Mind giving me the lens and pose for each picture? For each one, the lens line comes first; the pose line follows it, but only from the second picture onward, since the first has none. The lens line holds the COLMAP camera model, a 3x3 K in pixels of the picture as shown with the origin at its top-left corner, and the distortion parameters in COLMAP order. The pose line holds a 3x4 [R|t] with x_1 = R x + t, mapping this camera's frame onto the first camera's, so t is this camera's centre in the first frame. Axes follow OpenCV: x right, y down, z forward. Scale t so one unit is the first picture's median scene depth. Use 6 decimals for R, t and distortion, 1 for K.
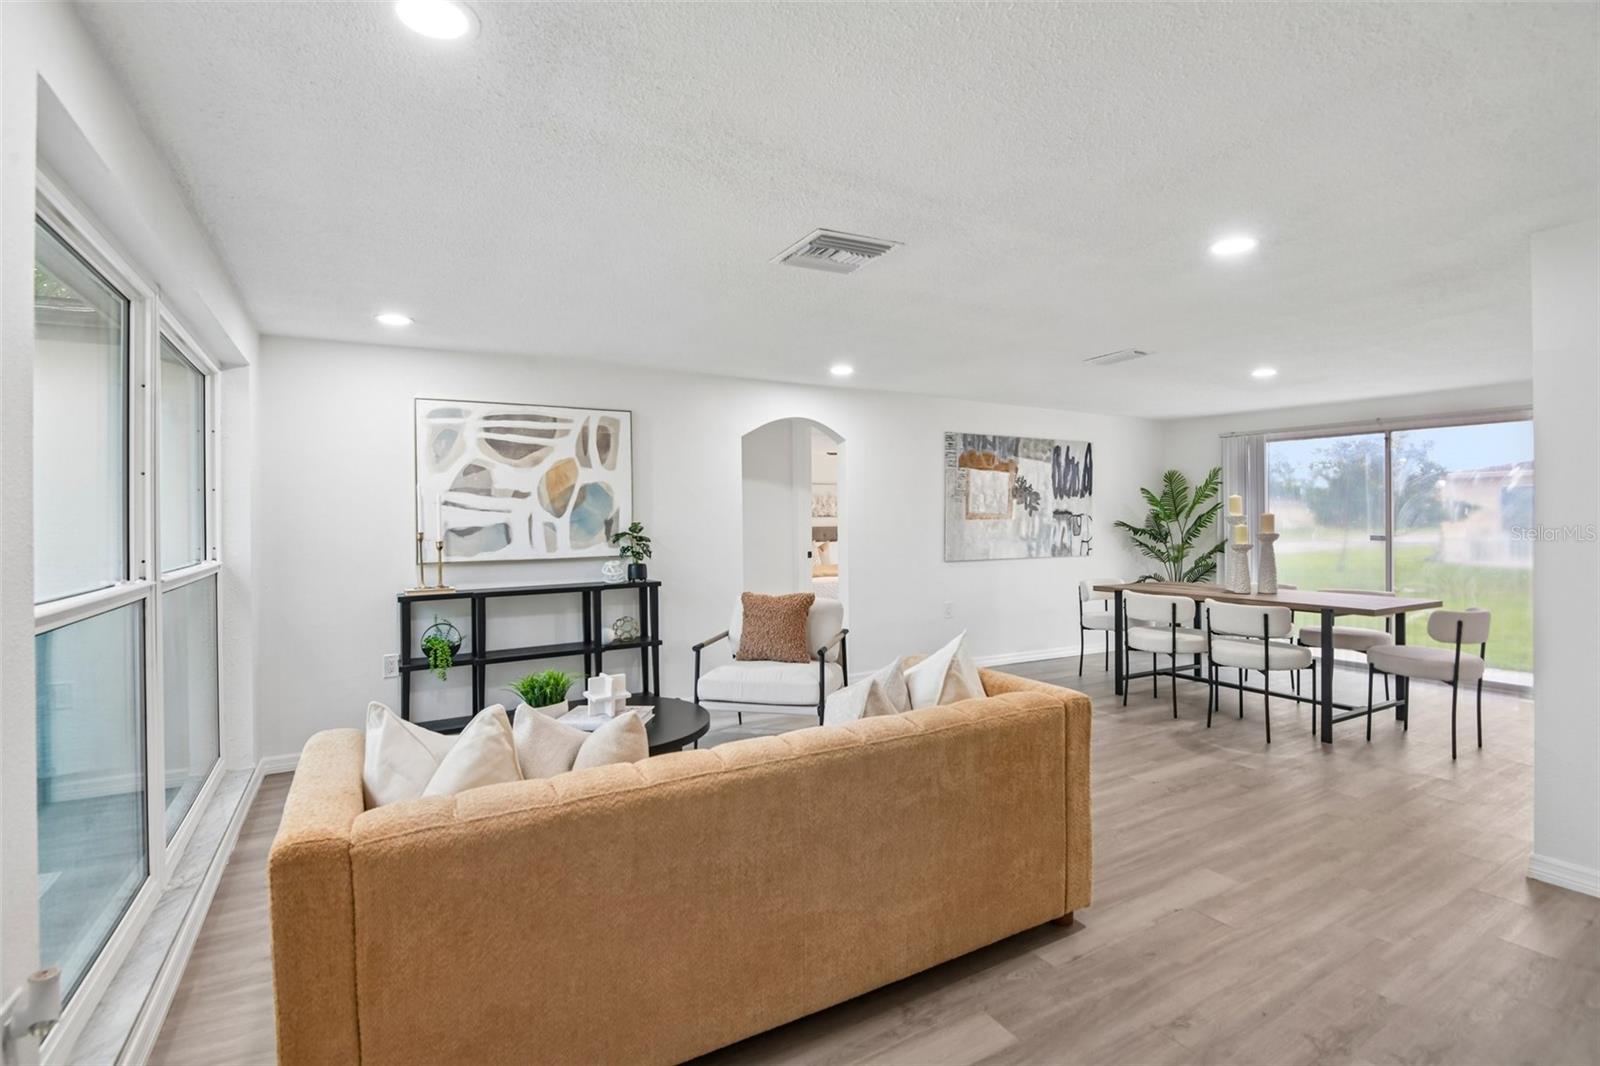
lens RADIAL K [[748.7, 0, 800.5], [0, 748.7, 527.0], [0, 0, 1]] dist [-0.000561, -0.029545]
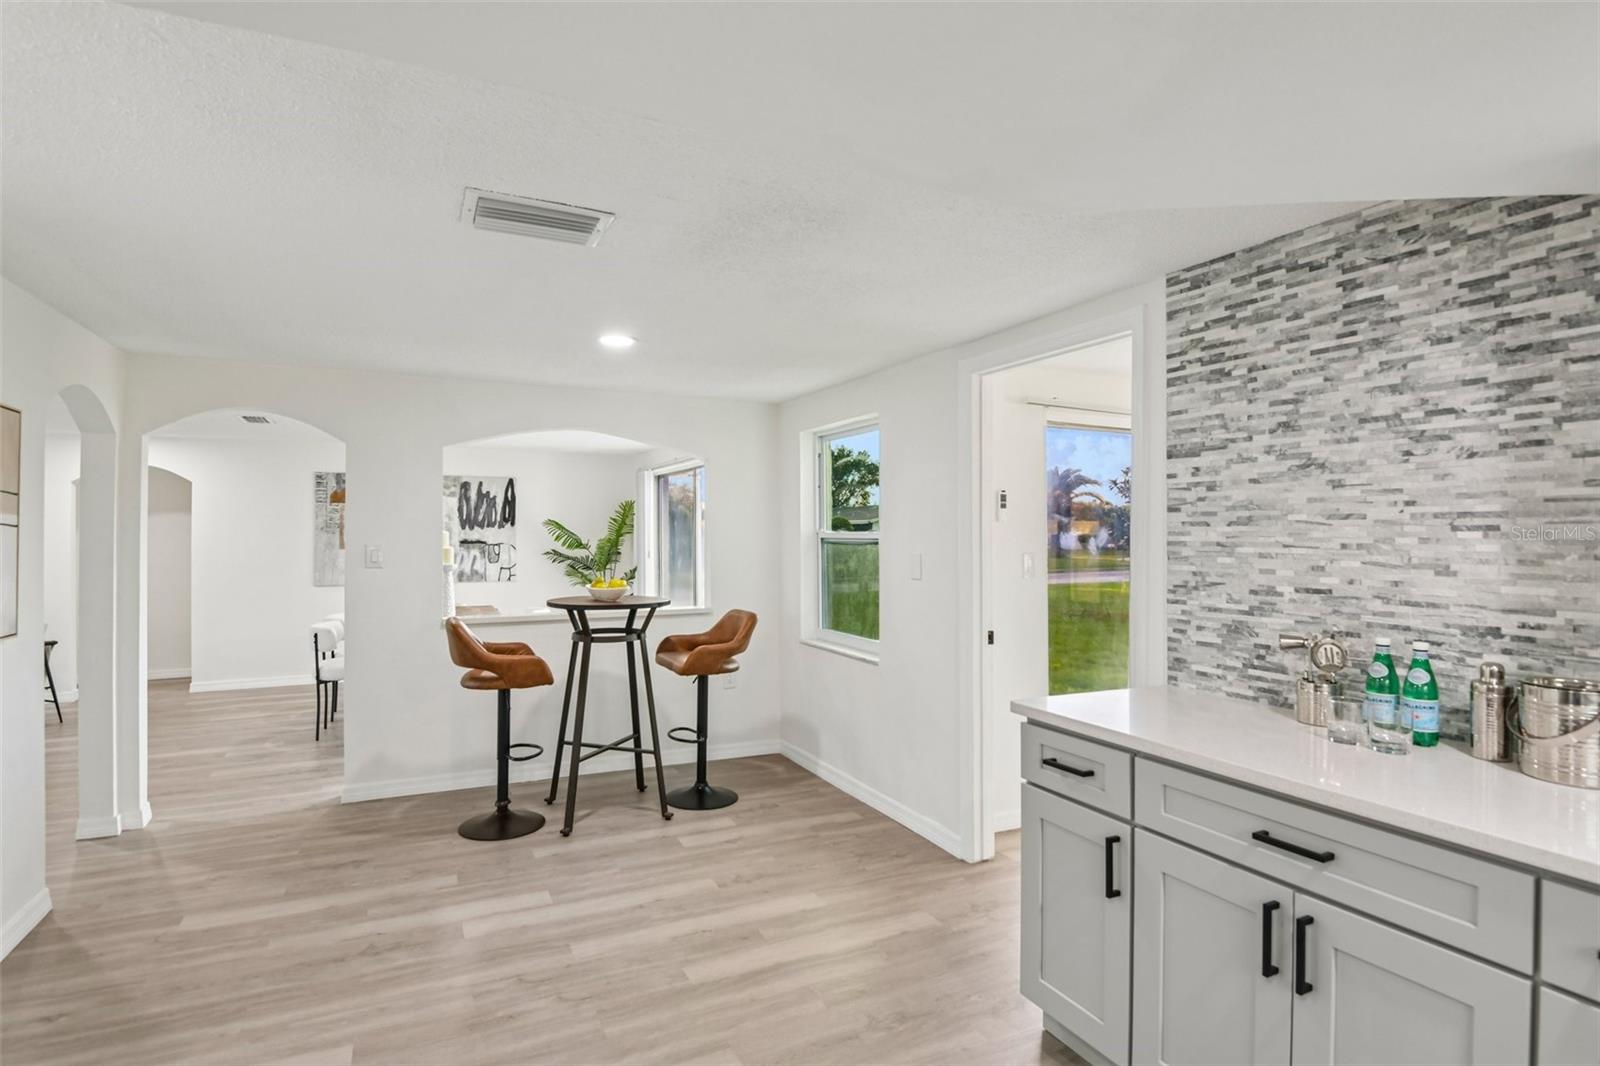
lens RADIAL K [[824.9, 0, 796.2], [0, 824.9, 529.5], [0, 0, 1]] dist [0.011359, -0.034223]
pose [[0.995581, 0.000137, -0.093910, 0.945101], [-0.002071, 0.999788, -0.020499, -0.013831], [0.093887, 0.020603, 0.995370, -0.163909]]
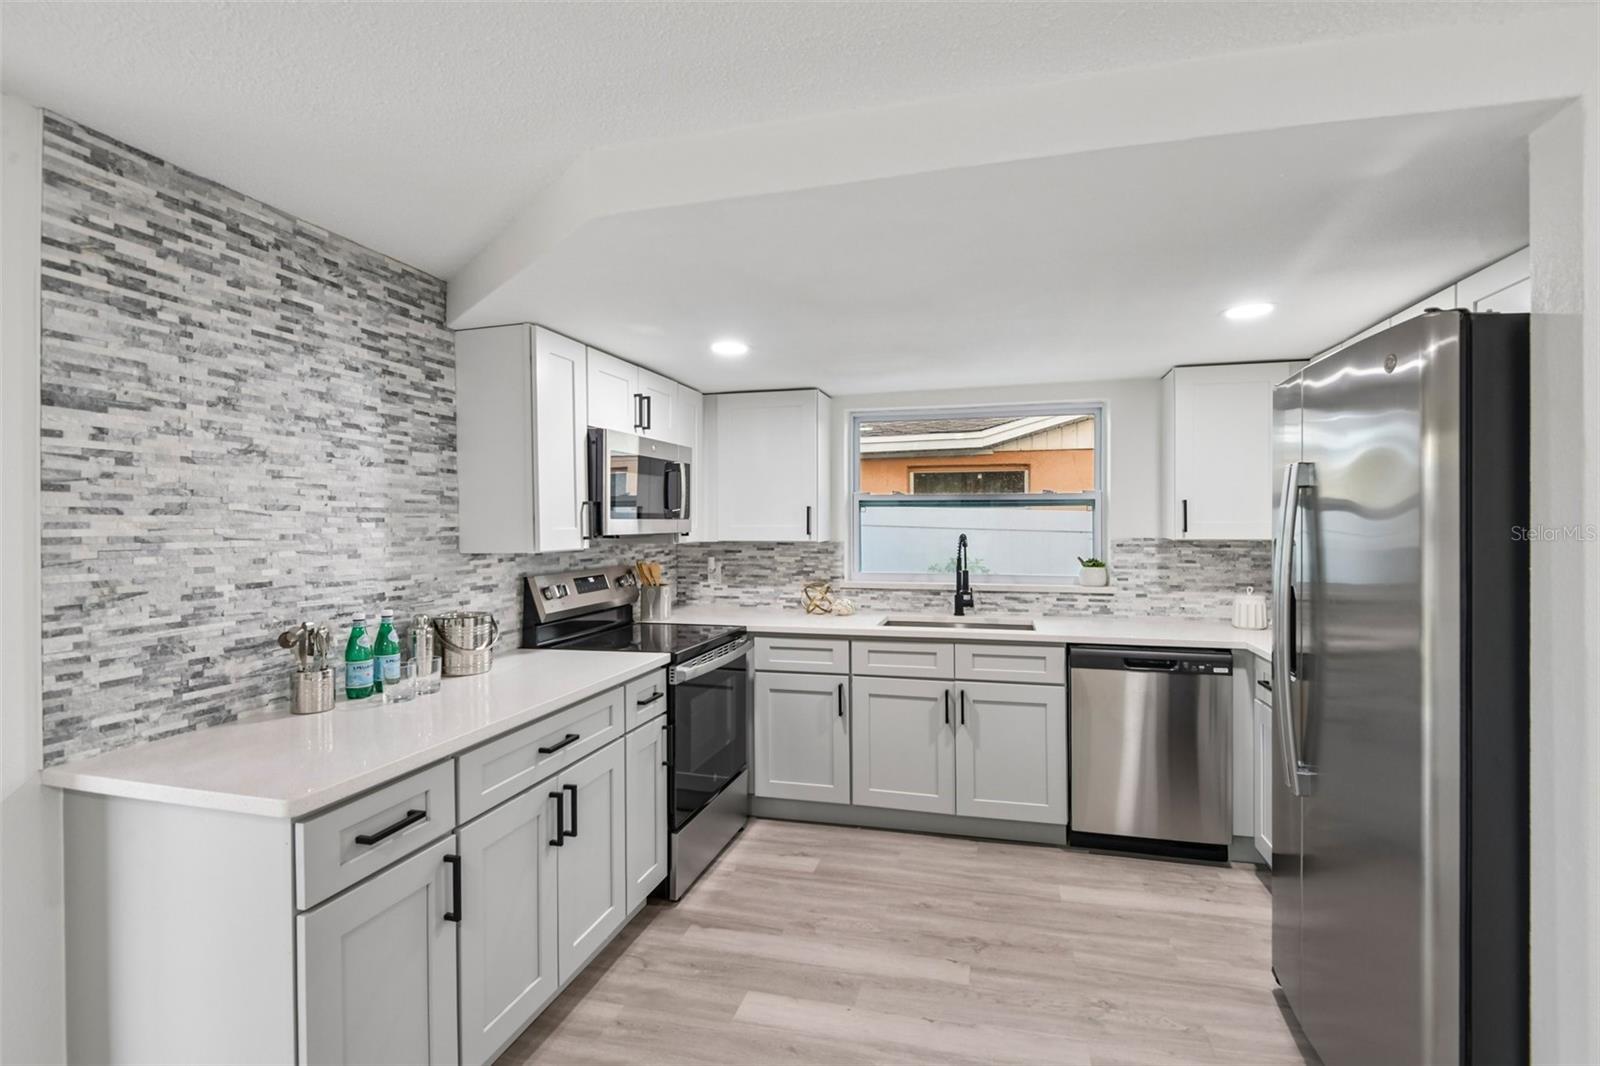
lens RADIAL K [[759.2, 0, 810.9], [0, 759.2, 510.1], [0, 0, 1]] dist [0.021927, -0.034124]
pose [[-0.714517, 0.014836, 0.699461, 0.769474], [0.015555, 0.999865, -0.005318, -0.020054], [-0.699445, 0.007081, -0.714651, 0.242158]]
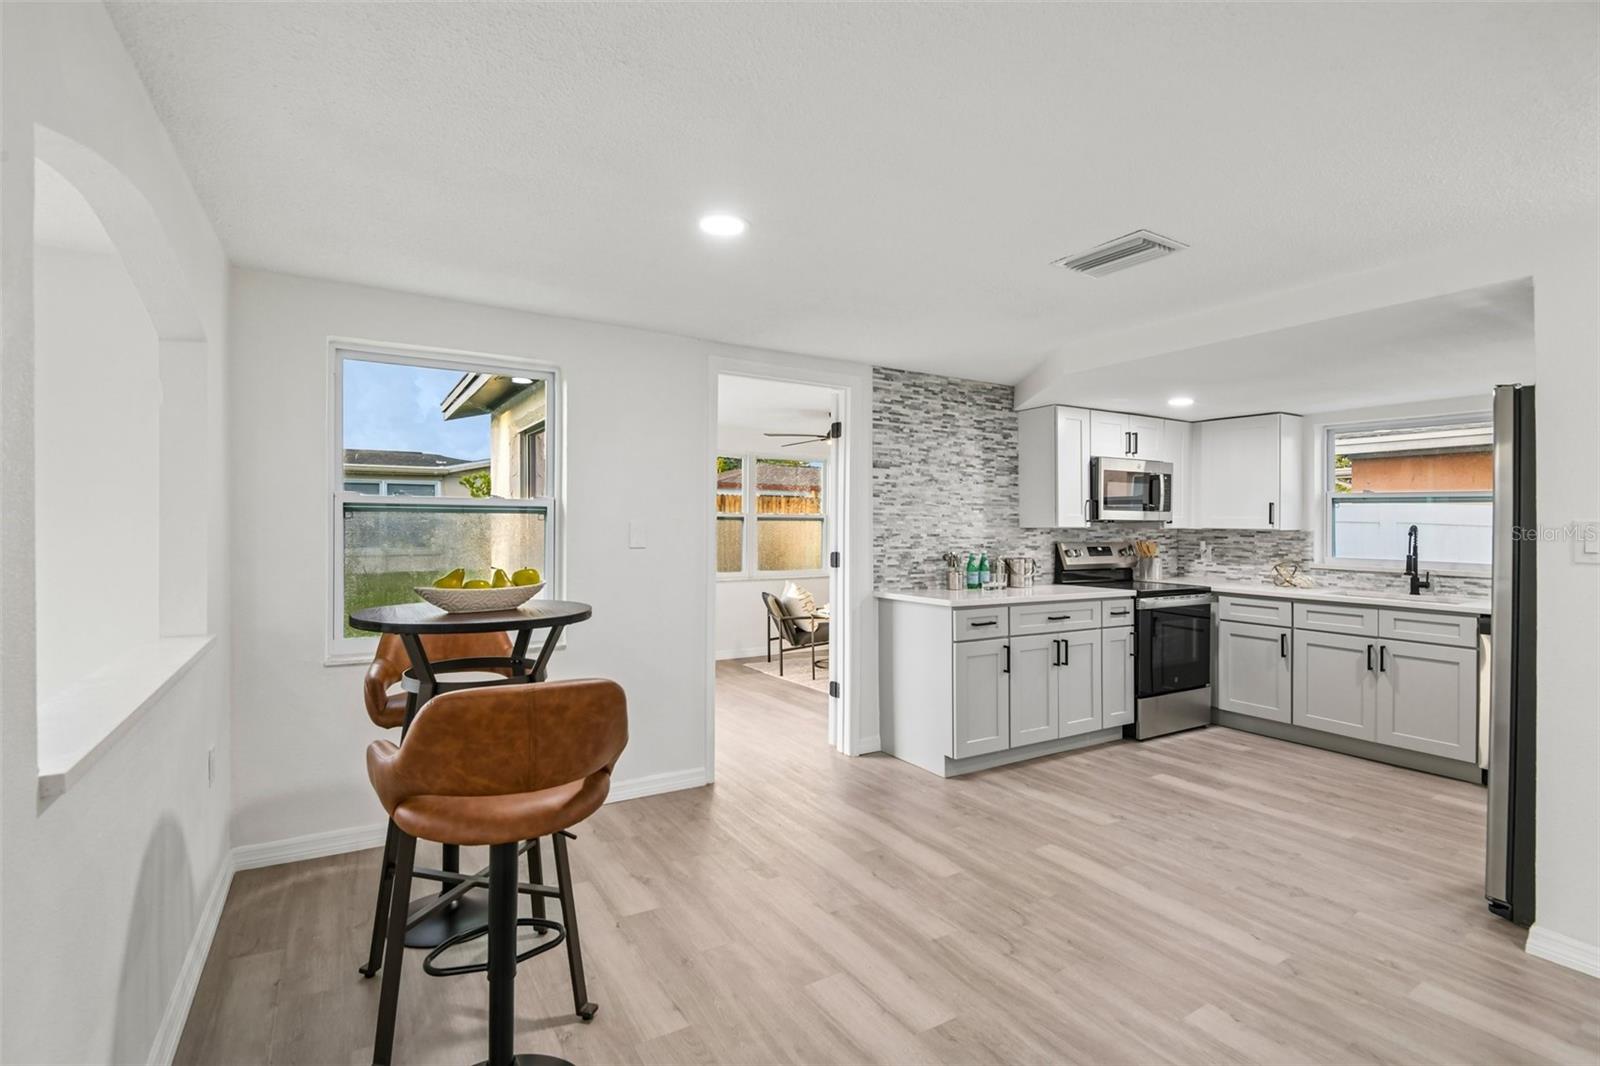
lens RADIAL K [[752.3, 0, 808.4], [0, 752.3, 517.2], [0, 0, 1]] dist [0.000592, -0.030303]
pose [[-0.025278, 0.008576, 0.999644, 0.436113], [0.004420, 0.999954, -0.008467, -0.007609], [-0.999671, 0.004205, -0.025315, 0.315621]]
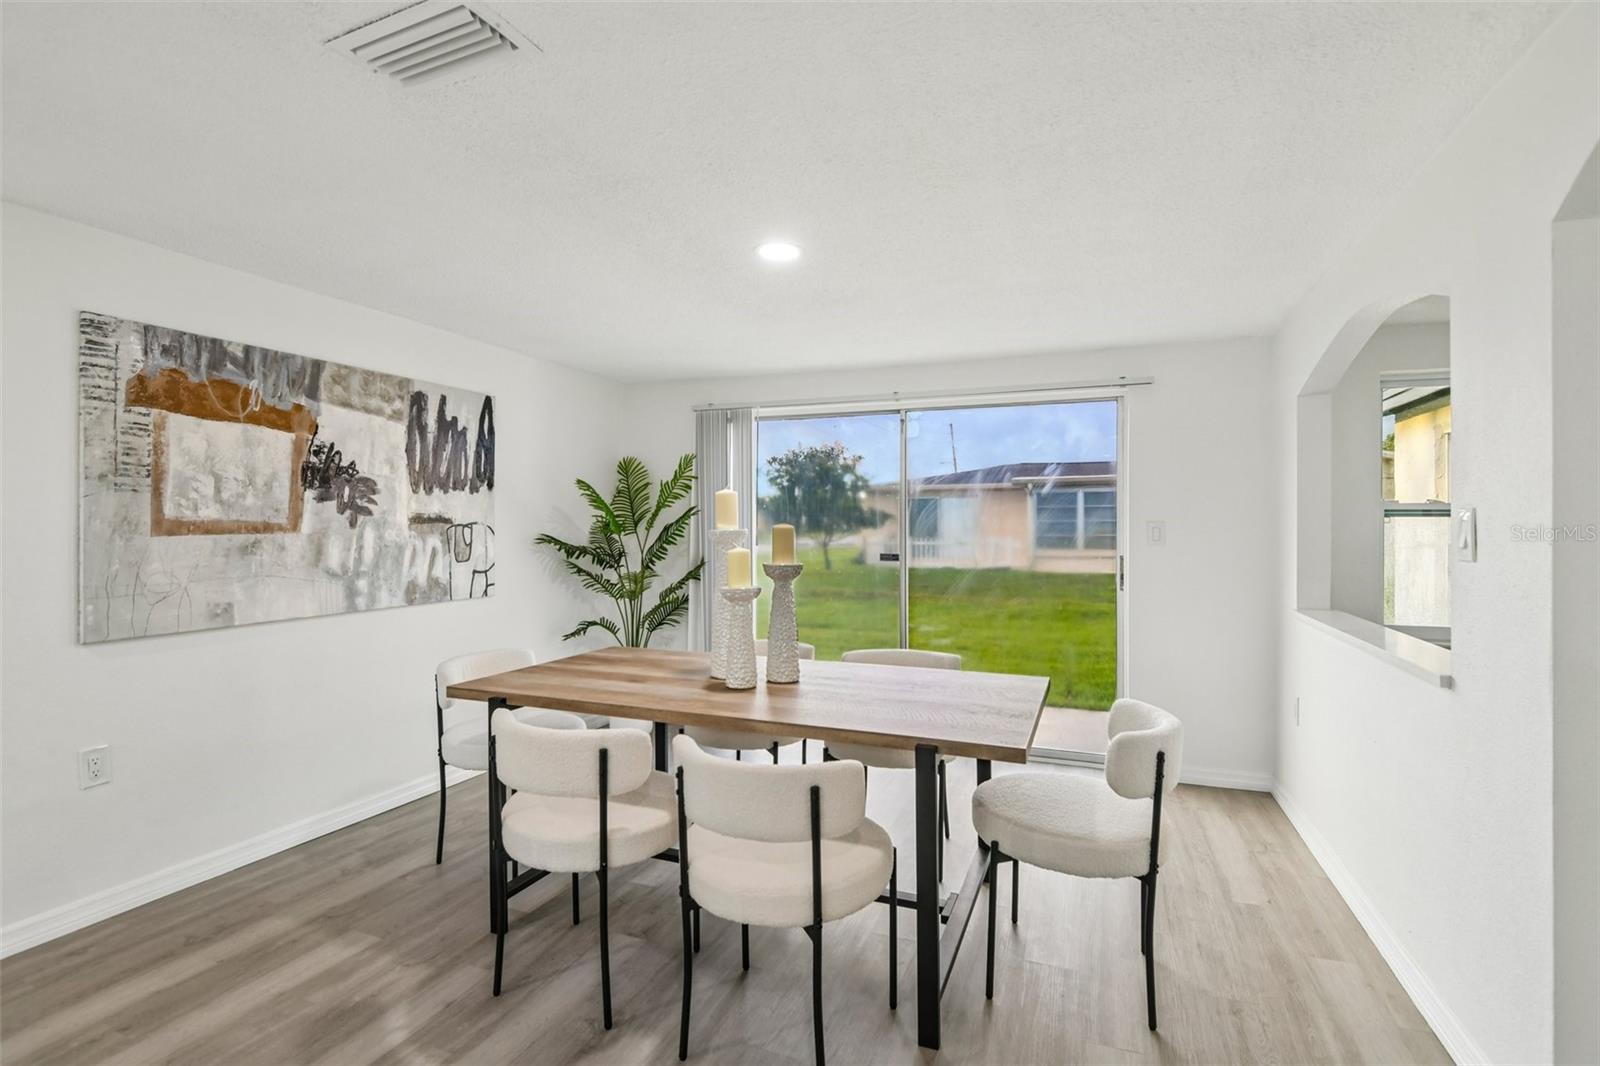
lens RADIAL K [[748.7, 0, 800.5], [0, 748.7, 527.0], [0, 0, 1]] dist [-0.000561, -0.029545]
pose [[0.787364, 0.001051, 0.616487, 0.232595], [0.004356, 0.999964, -0.007268, -0.009242], [-0.616473, 0.008408, 0.787331, 0.428931]]
